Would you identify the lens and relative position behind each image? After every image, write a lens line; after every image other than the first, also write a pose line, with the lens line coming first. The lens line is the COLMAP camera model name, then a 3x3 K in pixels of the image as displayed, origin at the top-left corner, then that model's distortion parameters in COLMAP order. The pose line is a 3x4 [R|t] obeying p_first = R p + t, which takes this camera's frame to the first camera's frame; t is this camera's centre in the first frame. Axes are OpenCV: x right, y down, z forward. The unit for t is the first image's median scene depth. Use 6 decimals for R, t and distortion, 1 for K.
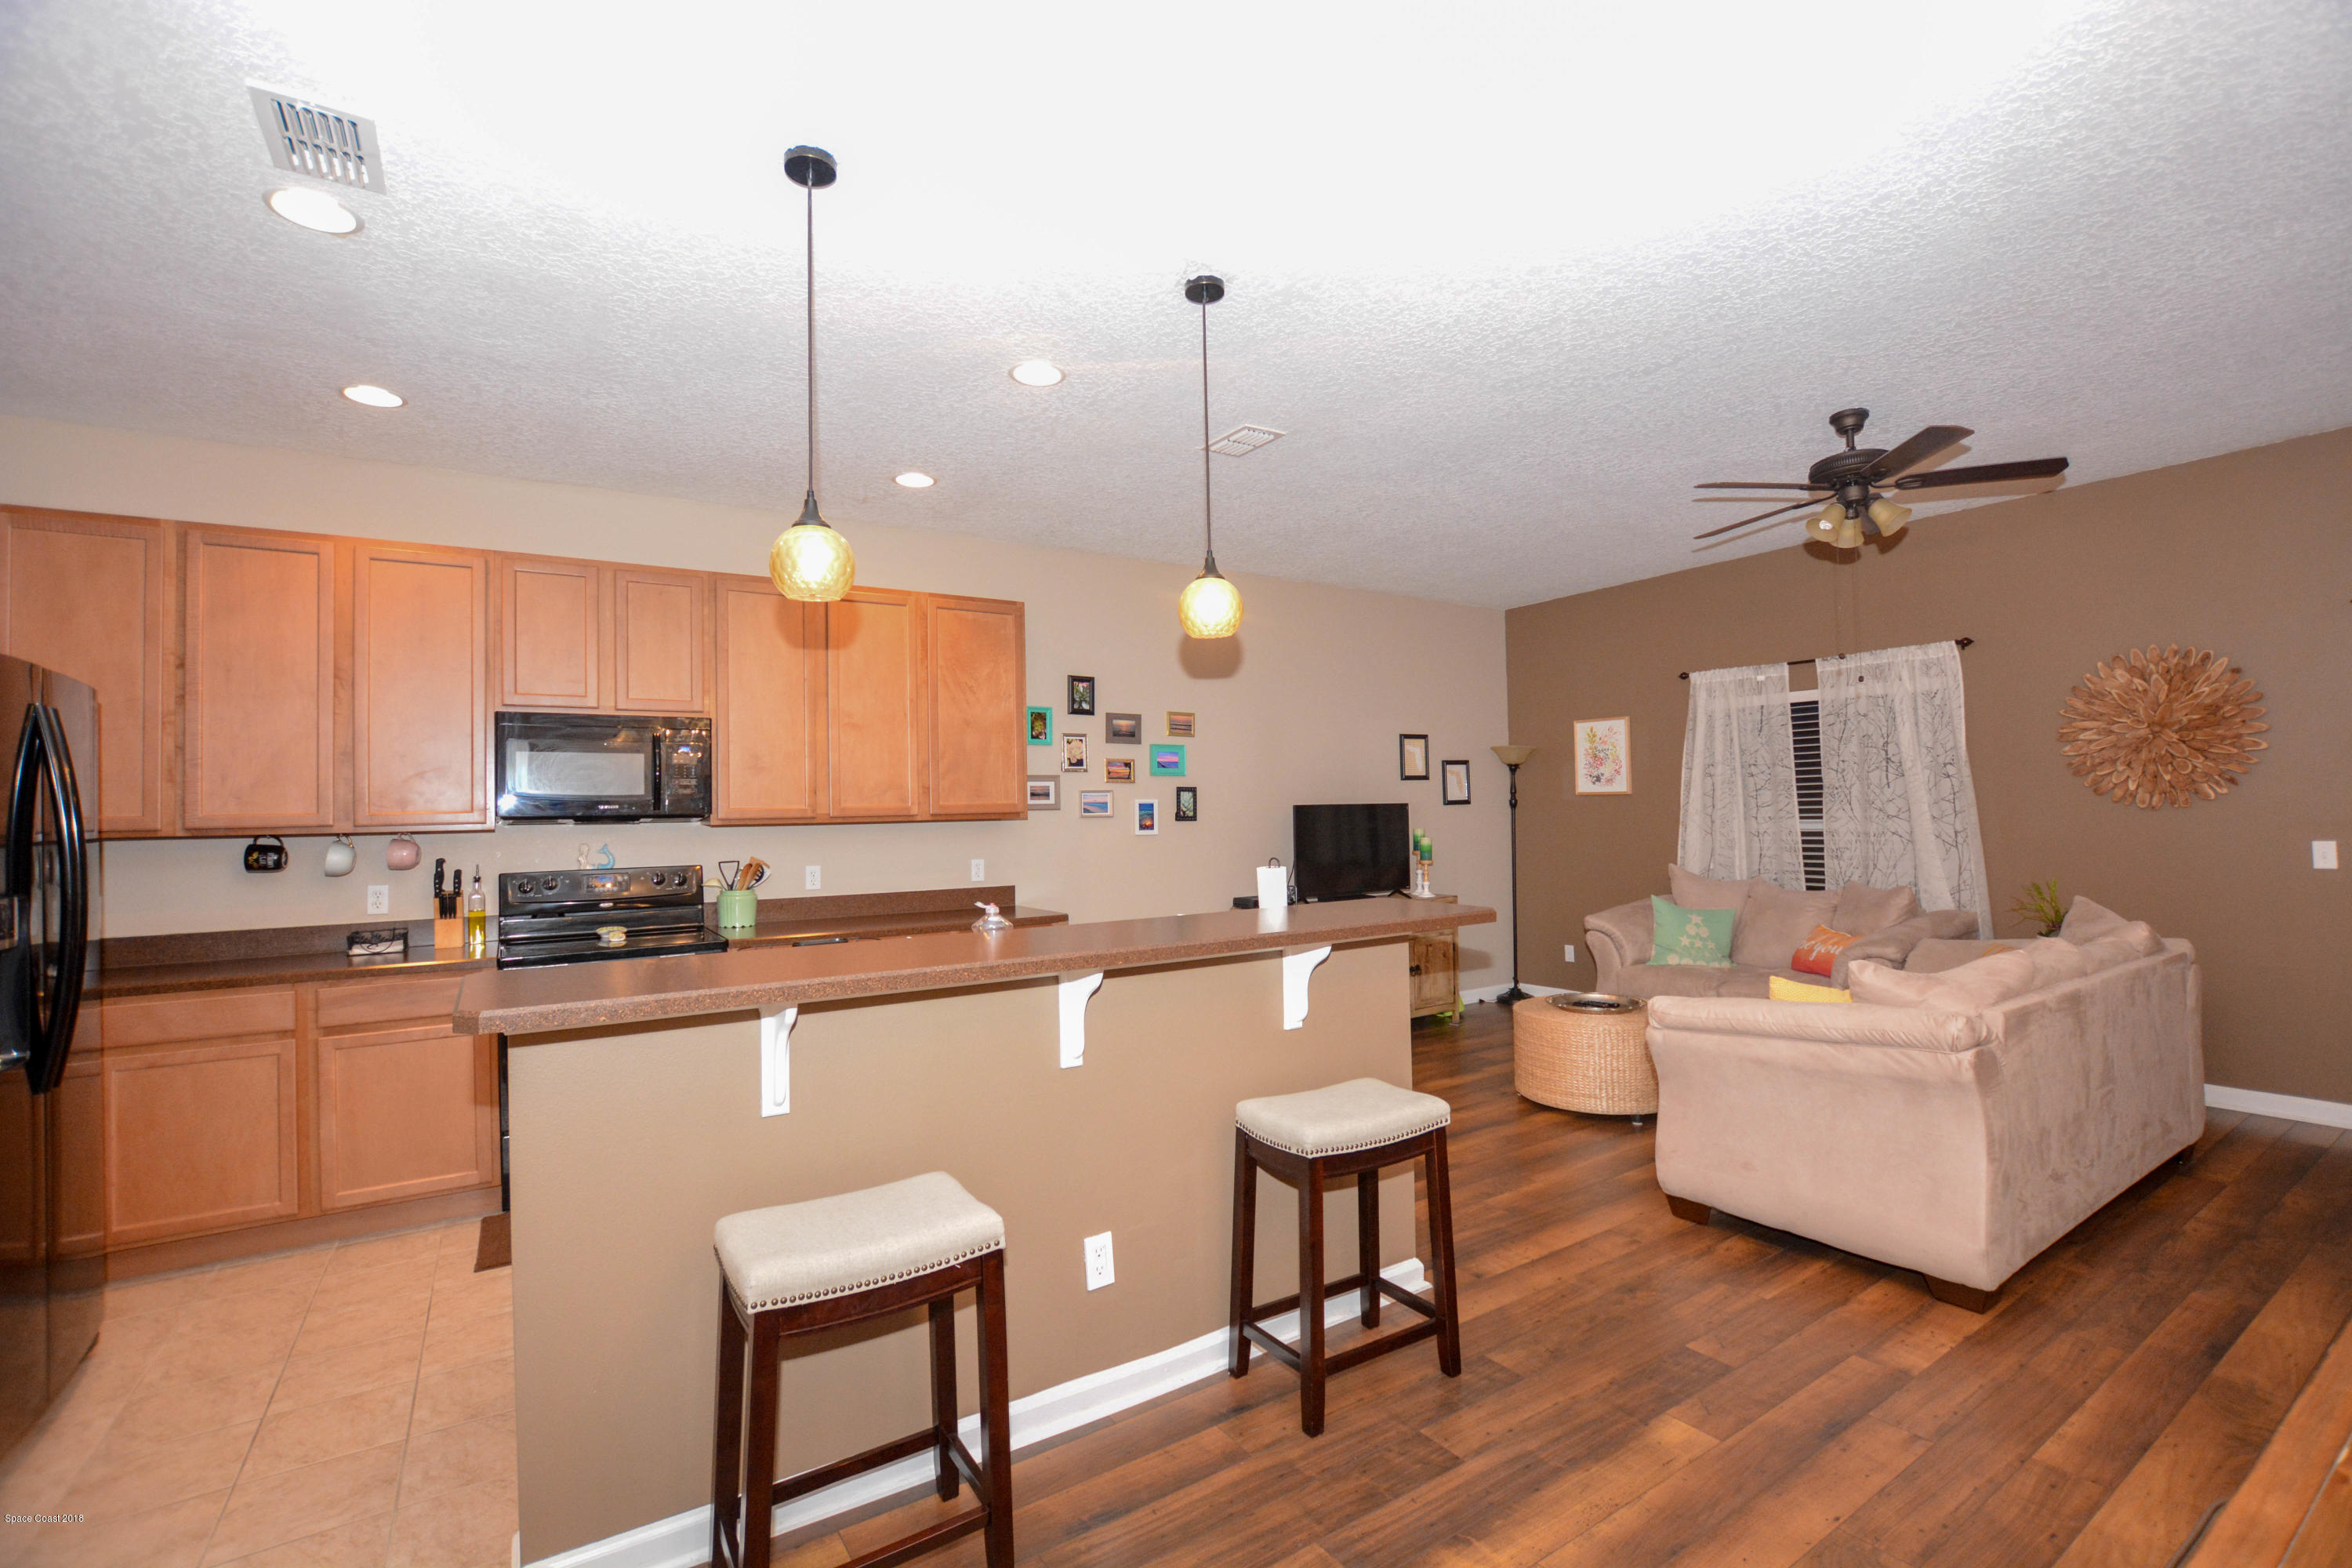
lens RADIAL K [[1032.4, 0, 1208.5], [0, 1032.4, 790.6], [0, 0, 1]] dist [-0.018262, 0.000558]
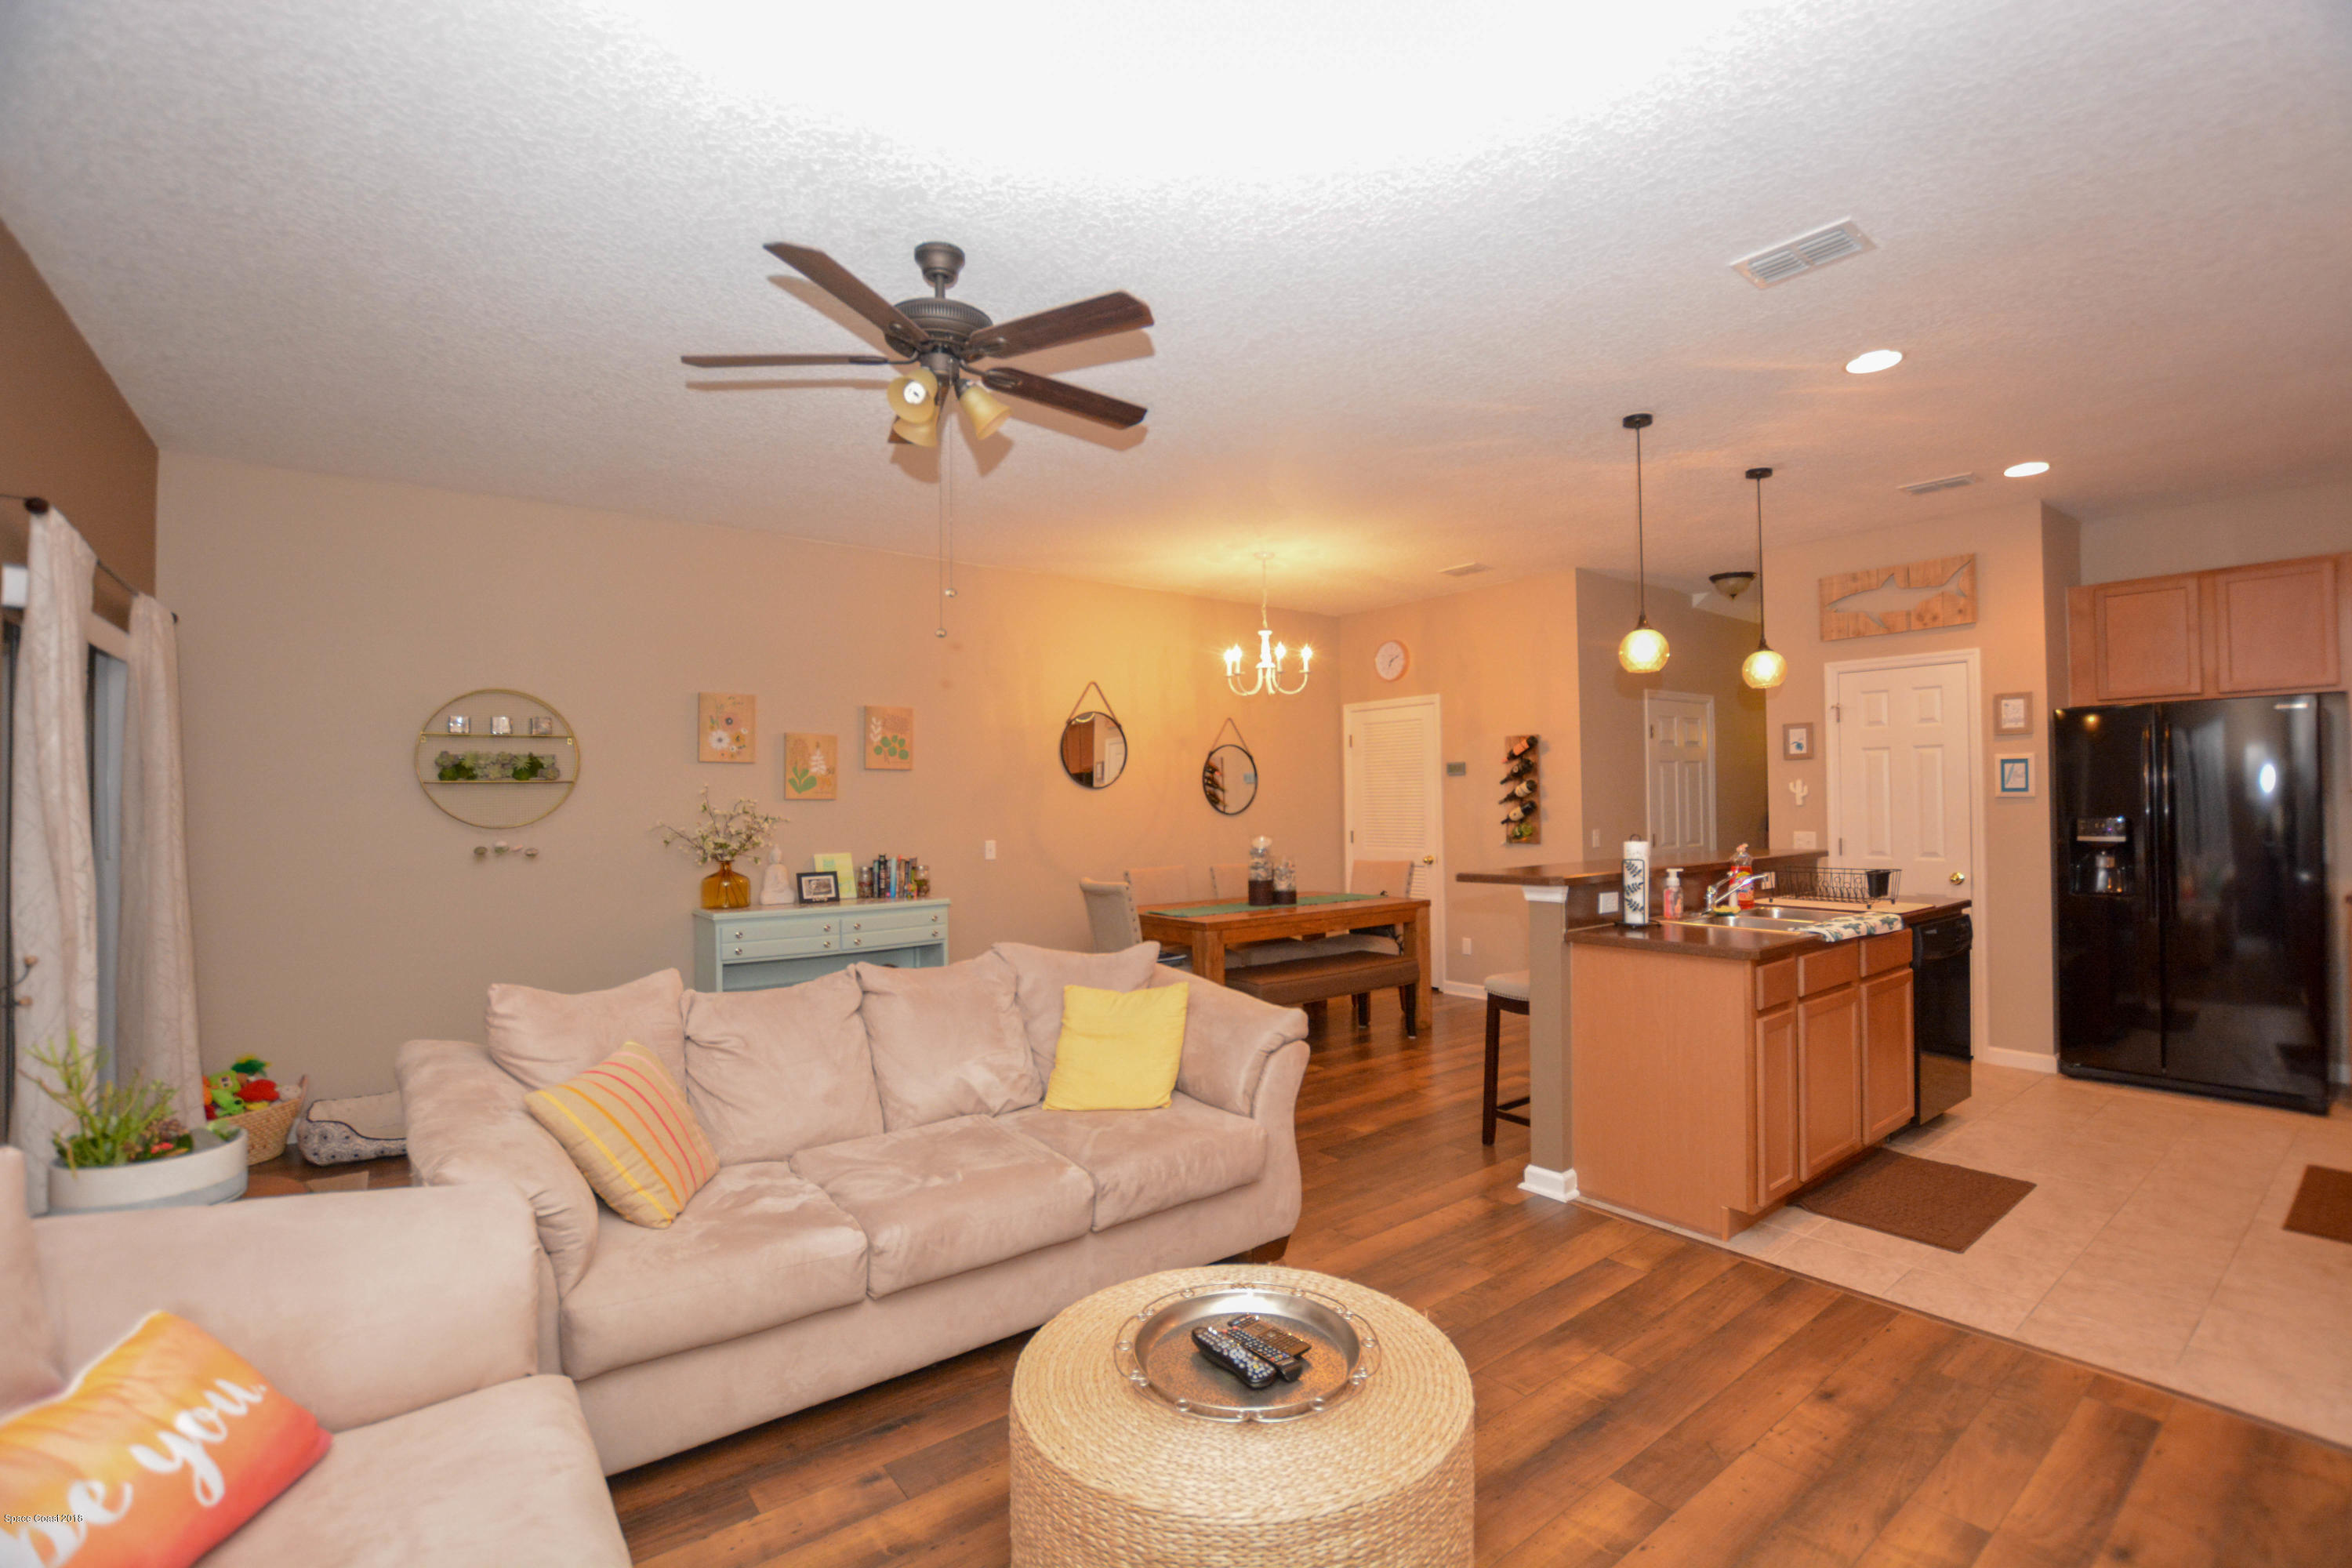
lens RADIAL K [[1032.4, 0, 1208.5], [0, 1032.4, 790.6], [0, 0, 1]] dist [-0.018262, 0.000558]
pose [[-0.996030, 0.032631, -0.082826, 0.356262], [0.034920, 0.999043, -0.026340, 0.015443], [0.081888, -0.029128, -0.996216, 1.172182]]
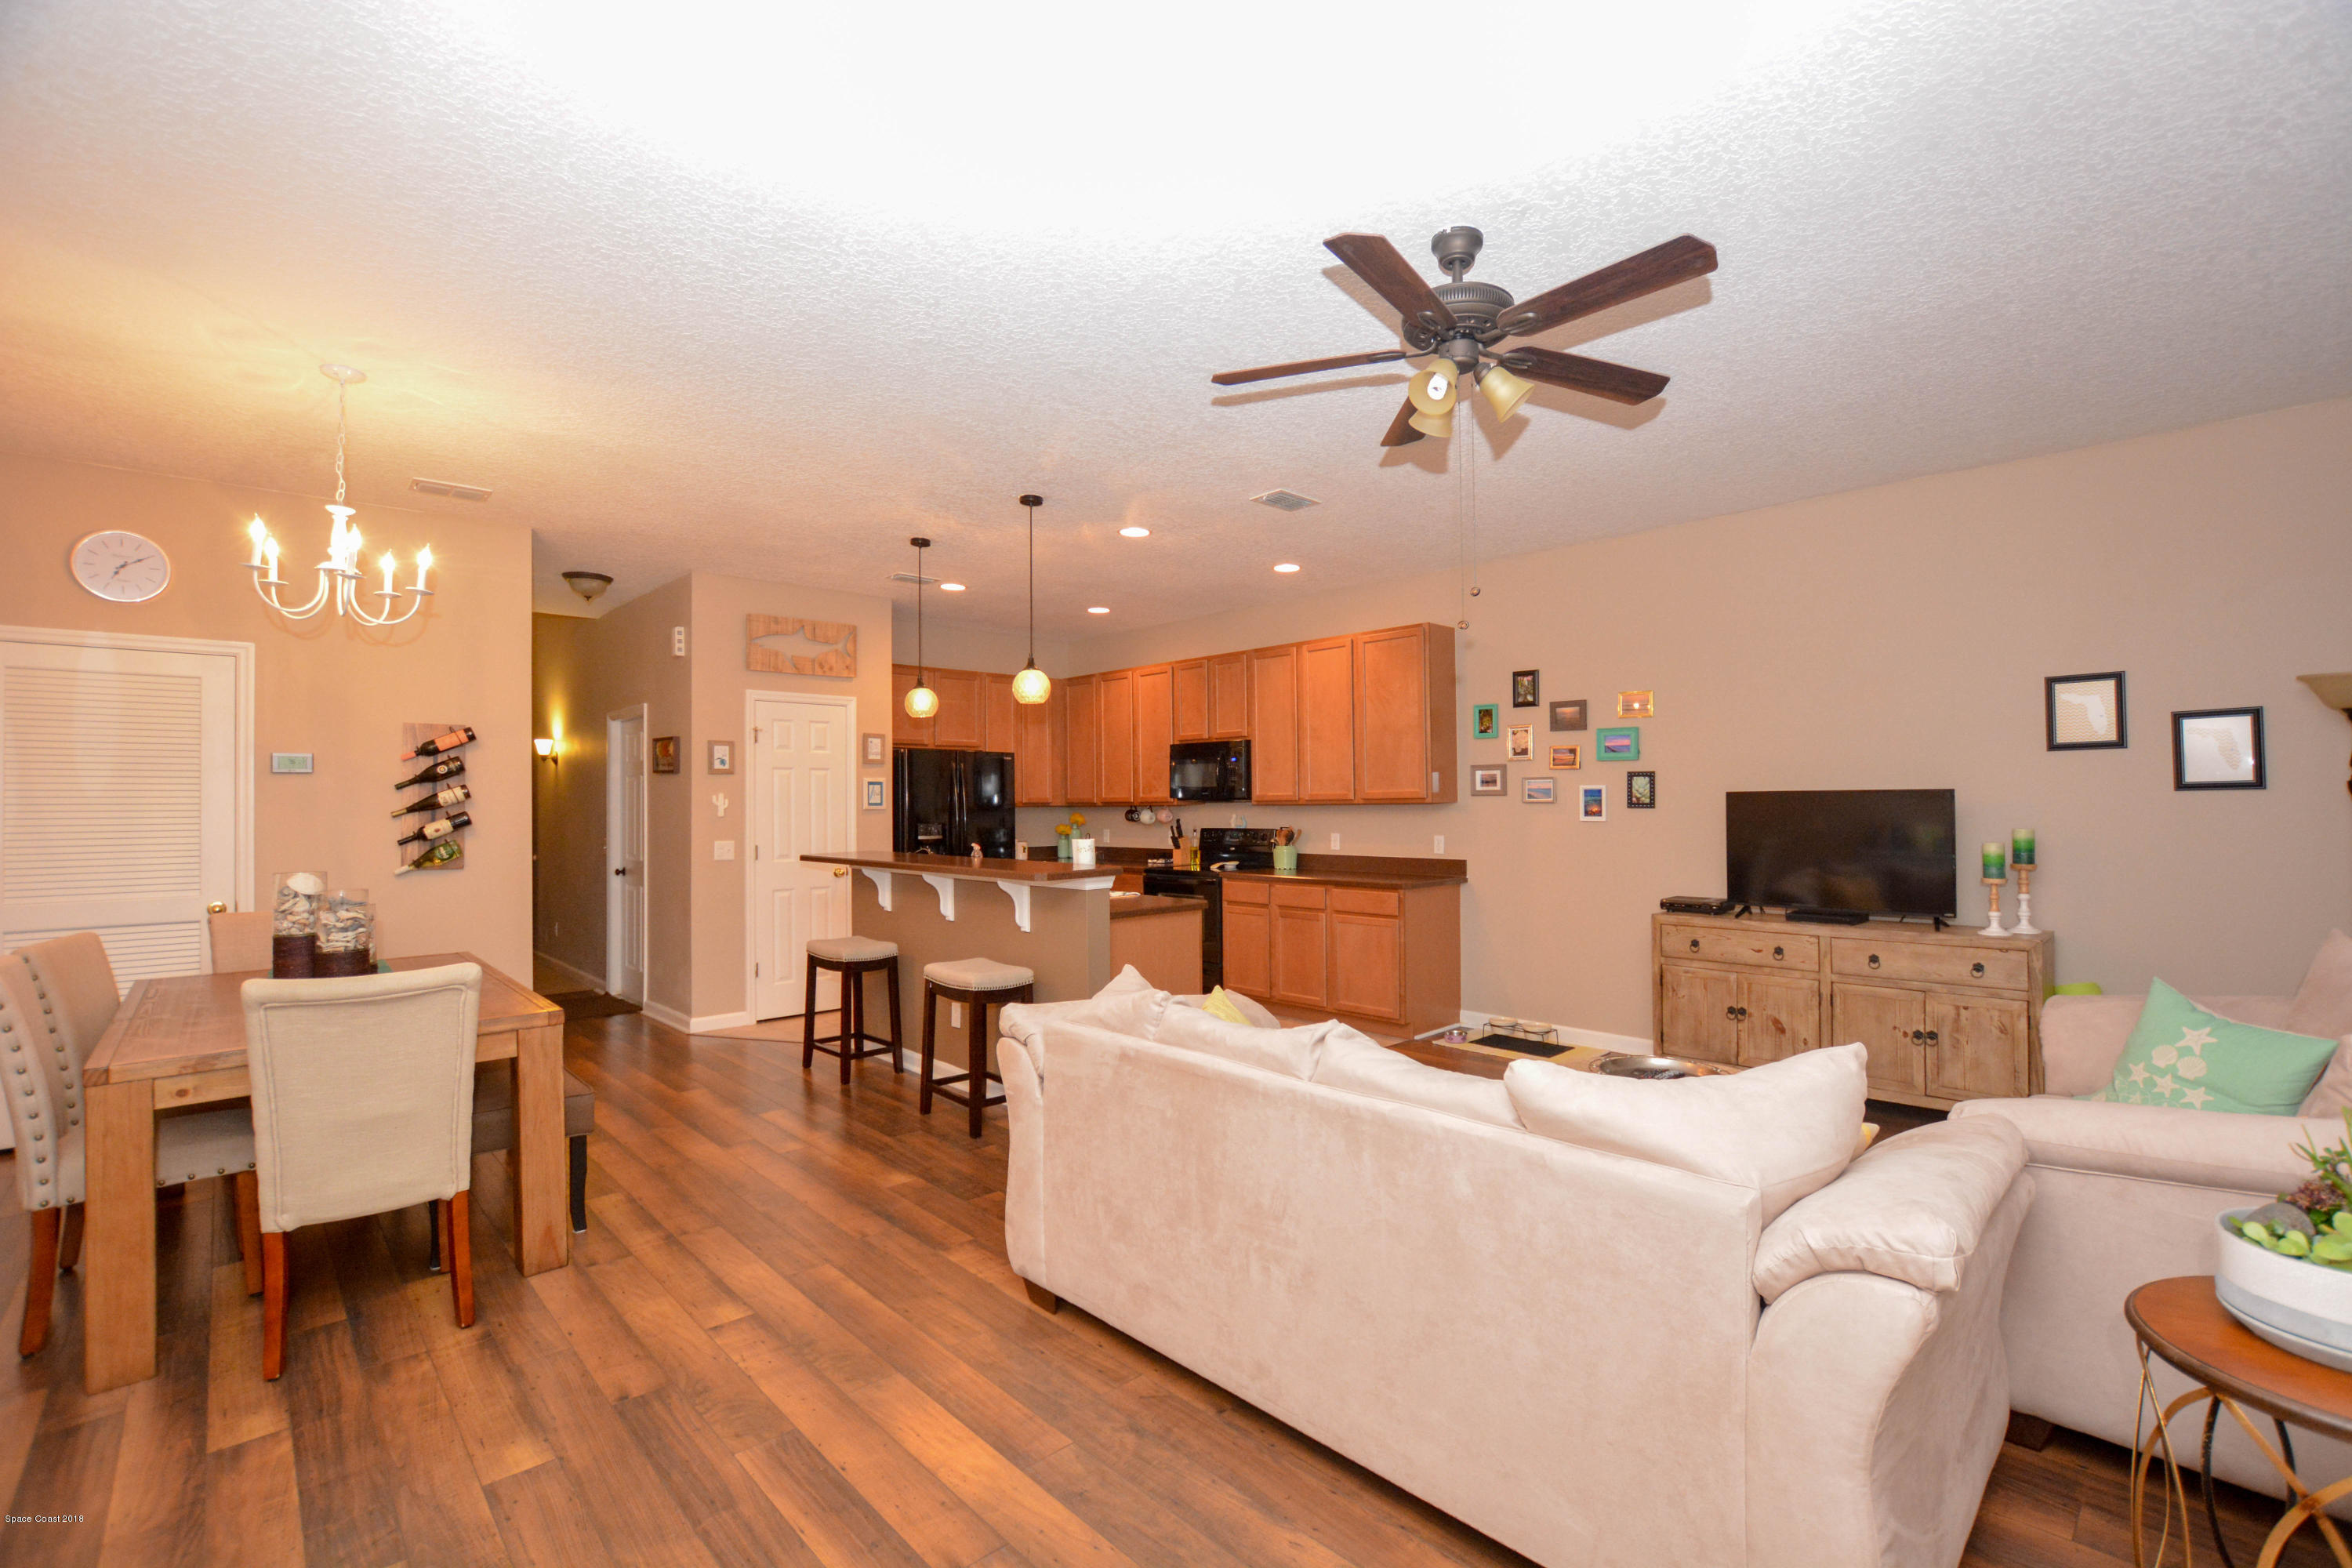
lens RADIAL K [[1032.4, 0, 1208.5], [0, 1032.4, 790.6], [0, 0, 1]] dist [-0.018262, 0.000558]
pose [[0.178617, 0.005542, -0.983903, 0.887440], [0.022228, 0.999706, 0.009666, -0.004319], [0.983668, -0.023597, 0.178441, 0.490059]]
